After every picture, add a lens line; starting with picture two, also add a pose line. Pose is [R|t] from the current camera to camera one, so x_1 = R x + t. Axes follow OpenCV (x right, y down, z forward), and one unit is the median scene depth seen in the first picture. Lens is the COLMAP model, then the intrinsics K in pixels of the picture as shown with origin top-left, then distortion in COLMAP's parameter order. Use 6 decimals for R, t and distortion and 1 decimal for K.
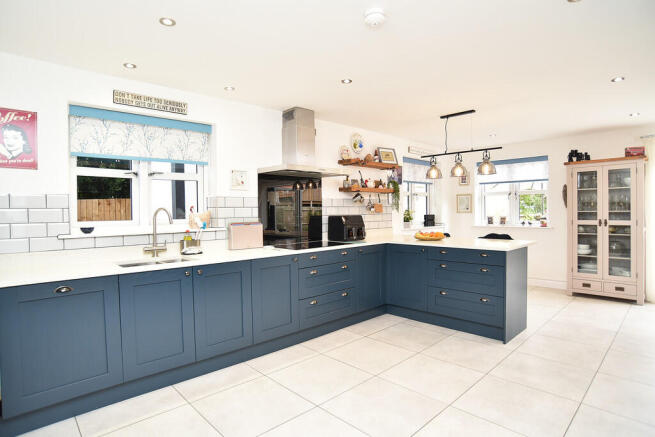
lens RADIAL K [[346.9, 0, 327.5], [0, 346.9, 218.5], [0, 0, 1]] dist [-0.034884, 0.000553]
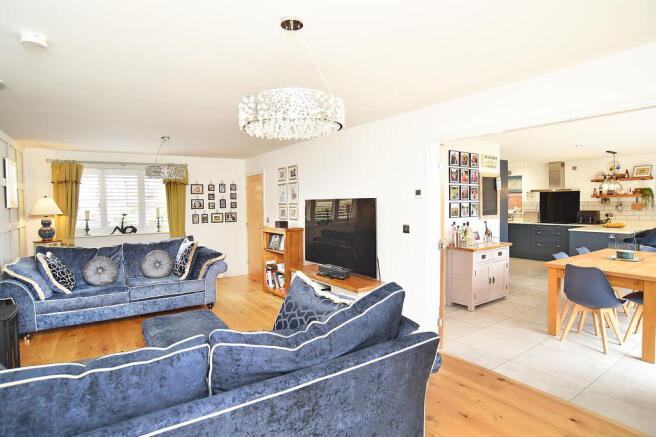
lens RADIAL K [[347.4, 0, 328.0], [0, 347.4, 218.5], [0, 0, 1]] dist [-0.034884, 0.000553]
pose [[-0.153176, 0.055315, -0.986650, 2.003405], [-0.014778, 0.998192, 0.058256, -0.053792], [0.988088, 0.023504, -0.152081, -0.067599]]
